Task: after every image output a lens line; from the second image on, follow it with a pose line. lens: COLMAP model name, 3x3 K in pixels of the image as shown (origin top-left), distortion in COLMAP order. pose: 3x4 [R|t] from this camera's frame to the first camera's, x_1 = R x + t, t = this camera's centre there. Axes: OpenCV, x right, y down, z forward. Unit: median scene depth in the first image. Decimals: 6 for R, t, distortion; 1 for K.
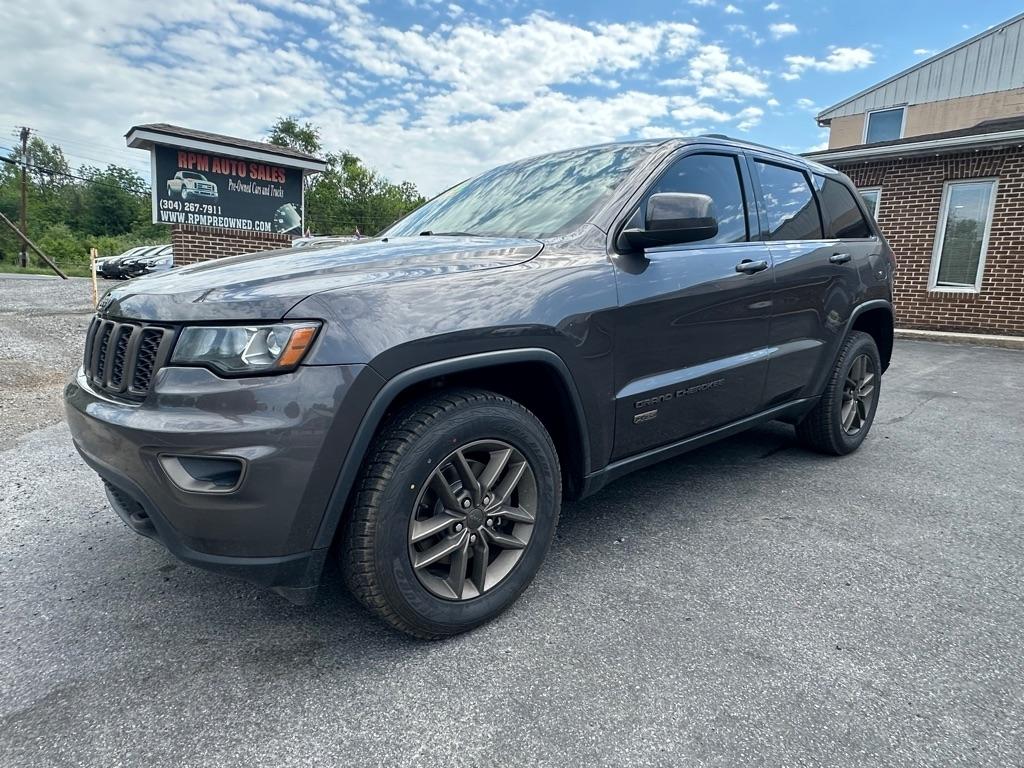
lens RADIAL K [[627.4, 0, 506.8], [0, 627.4, 396.4], [0, 0, 1]] dist [-0.012918, 0.009372]
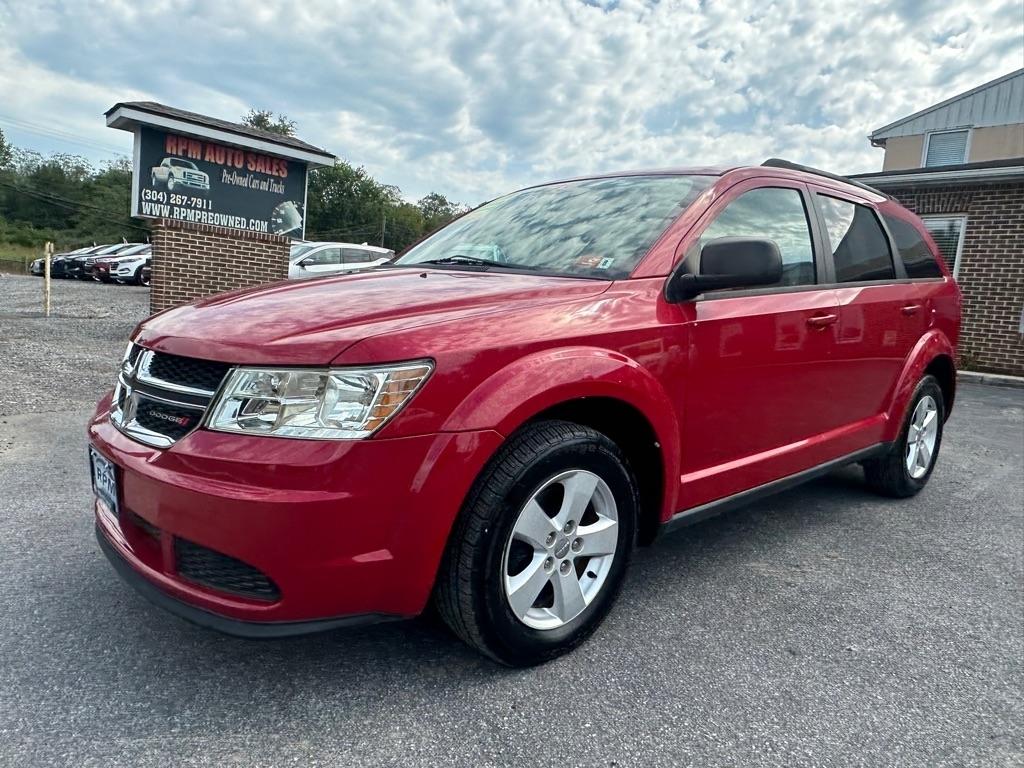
lens RADIAL K [[699.4, 0, 511.1], [0, 699.4, 392.9], [0, 0, 1]] dist [-0.011369, 0.006791]
pose [[0.998686, 0.037965, 0.034408, -0.075621], [-0.036193, 0.998055, -0.050751, -0.007072], [-0.036268, 0.049439, 0.998118, 0.046352]]
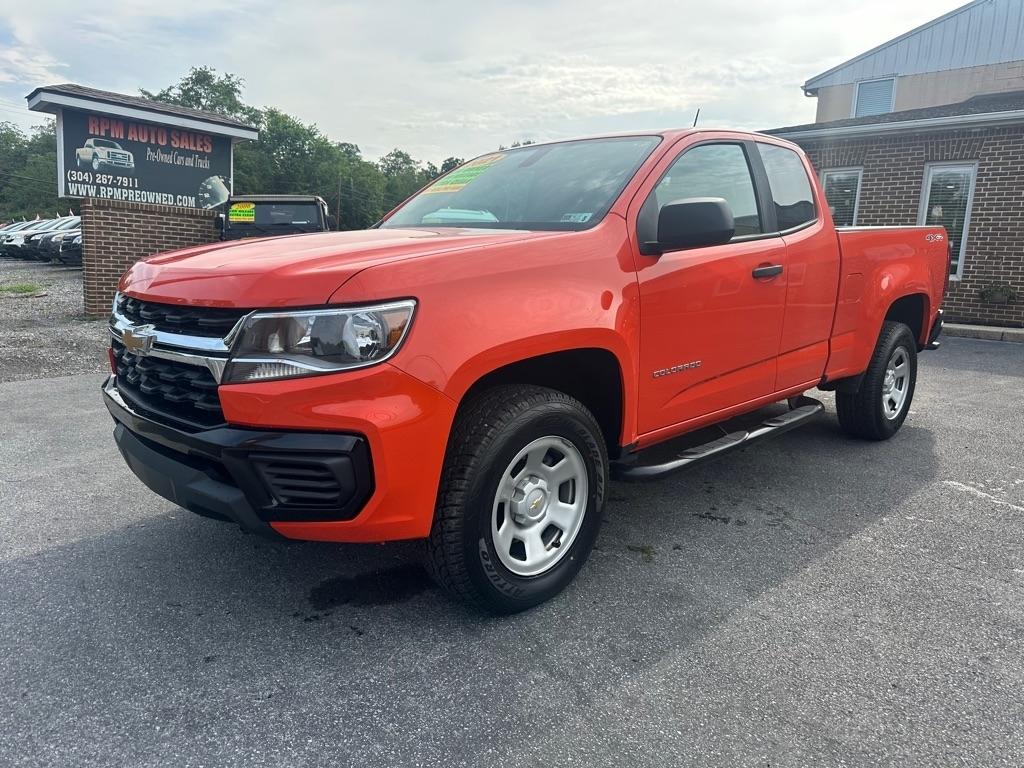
lens RADIAL K [[736.5, 0, 510.5], [0, 736.5, 390.2], [0, 0, 1]] dist [0.005018, -0.013129]
pose [[0.998089, -0.004694, 0.061618, 0.001919], [0.005185, 0.999956, -0.007822, 0.005836], [-0.061579, 0.008126, 0.998069, -0.070734]]
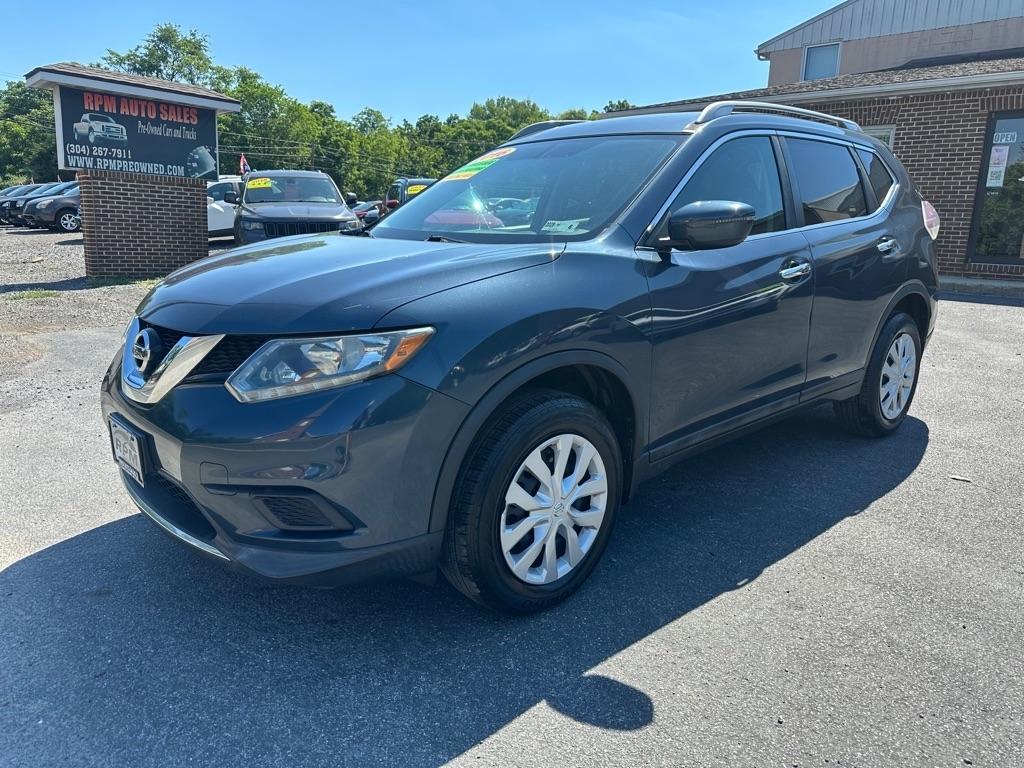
lens RADIAL K [[736.5, 0, 506.0], [0, 736.5, 390.0], [0, 0, 1]] dist [0.005018, -0.013129]
pose [[0.996336, -0.025979, 0.081478, 0.012371], [0.022326, 0.998718, 0.045420, 0.024731], [-0.082554, -0.043435, 0.995640, -0.193392]]
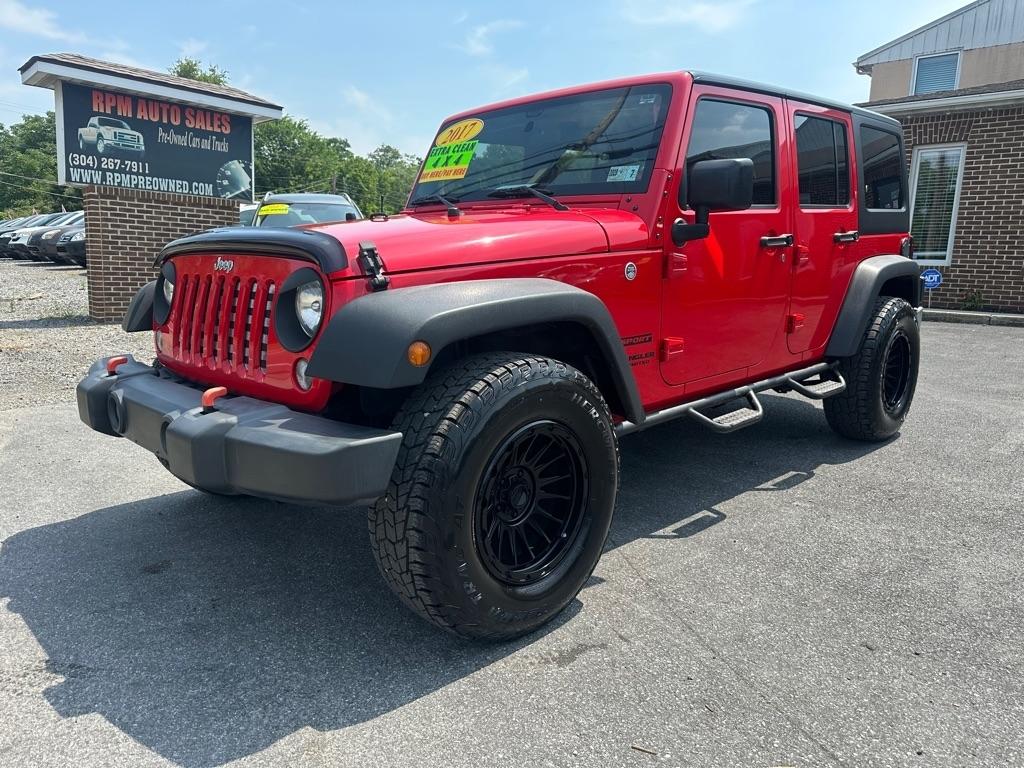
lens RADIAL K [[736.5, 0, 508.8], [0, 736.5, 391.1], [0, 0, 1]] dist [0.005018, -0.013129]
pose [[0.997072, -0.018214, 0.074262, -0.092465], [0.018314, 0.999832, -0.000670, -0.014253], [-0.074237, 0.002028, 0.997239, 0.064802]]
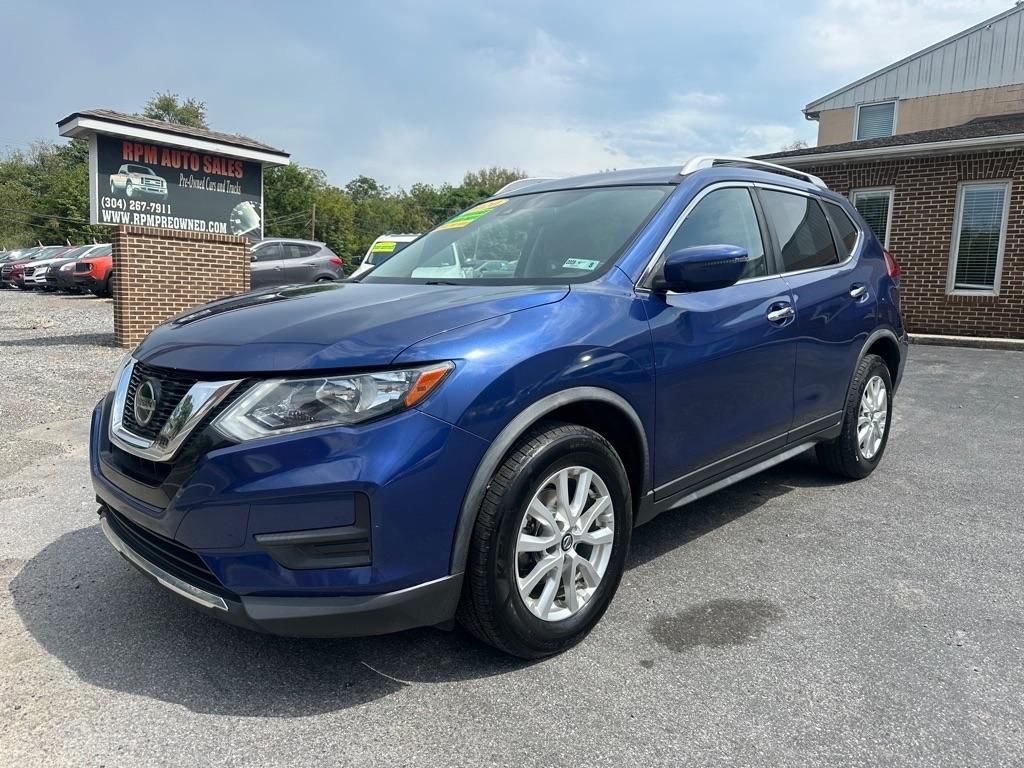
lens RADIAL K [[736.5, 0, 505.7], [0, 736.5, 389.3], [0, 0, 1]] dist [0.005018, -0.013129]
pose [[0.994194, -0.023466, 0.105015, -0.120003], [0.027796, 0.998815, -0.039961, 0.002998], [-0.103952, 0.042648, 0.993667, -0.046606]]
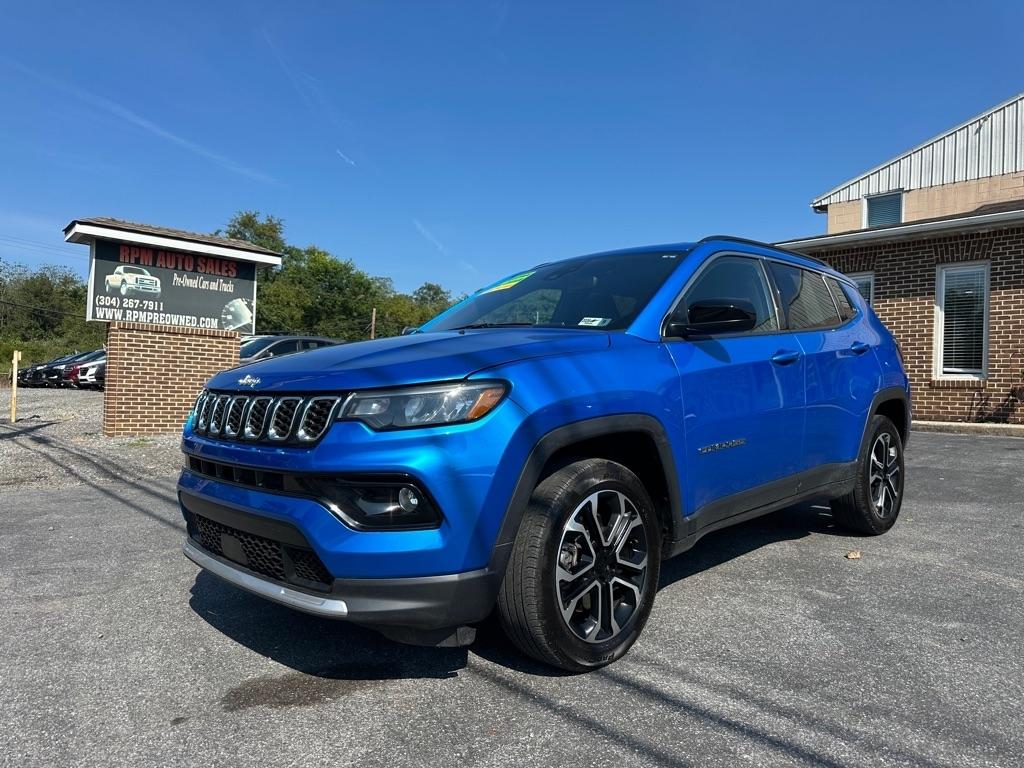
lens RADIAL K [[736.5, 0, 512.0], [0, 736.5, 387.1], [0, 0, 1]] dist [0.005018, -0.013129]
pose [[0.999668, -0.016422, 0.019865, 0.032034], [0.019729, 0.983511, -0.179772, 0.023964], [-0.016585, 0.180104, 0.983508, -0.050433]]
